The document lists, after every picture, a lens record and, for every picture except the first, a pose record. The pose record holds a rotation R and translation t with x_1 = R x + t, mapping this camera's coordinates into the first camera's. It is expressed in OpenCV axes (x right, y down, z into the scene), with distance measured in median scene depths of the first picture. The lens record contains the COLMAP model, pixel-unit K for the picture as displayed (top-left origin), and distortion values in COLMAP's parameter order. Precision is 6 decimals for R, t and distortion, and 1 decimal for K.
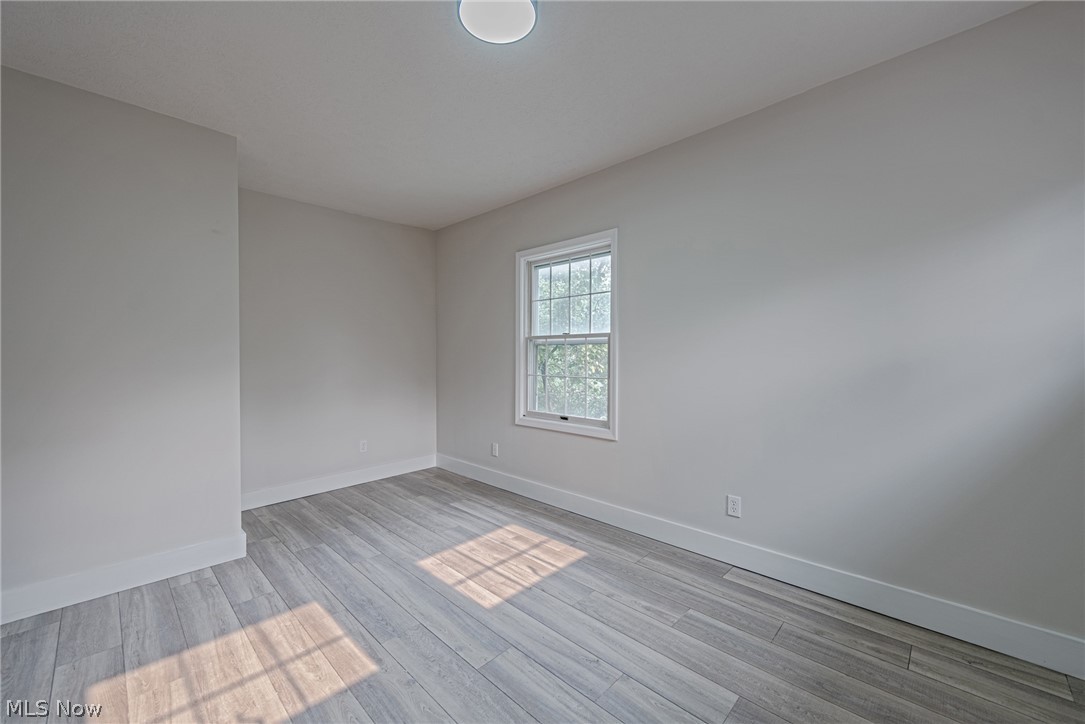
lens RADIAL K [[434.2, 0, 541.7], [0, 434.2, 355.5], [0, 0, 1]] dist [0.002742, -0.000524]
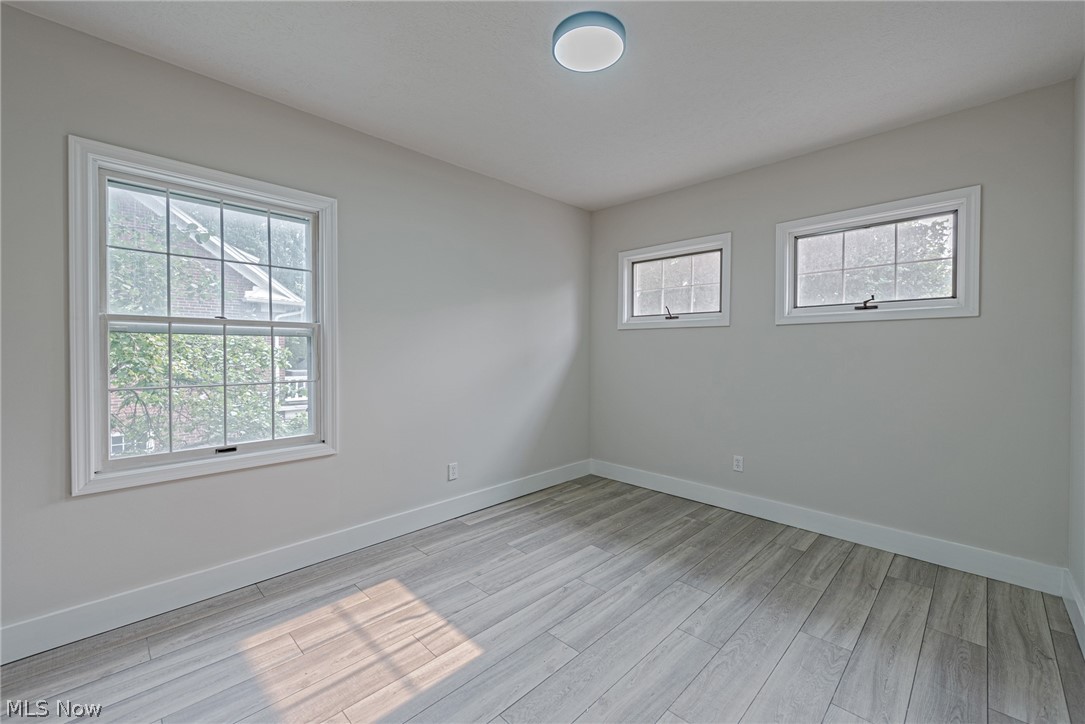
lens RADIAL K [[434.2, 0, 541.7], [0, 434.2, 355.5], [0, 0, 1]] dist [0.002742, -0.000524]
pose [[0.009024, -0.013890, 0.999863, -0.809140], [-0.000421, 0.999903, 0.013894, -0.005079], [-0.999959, -0.000546, 0.009017, 0.739632]]
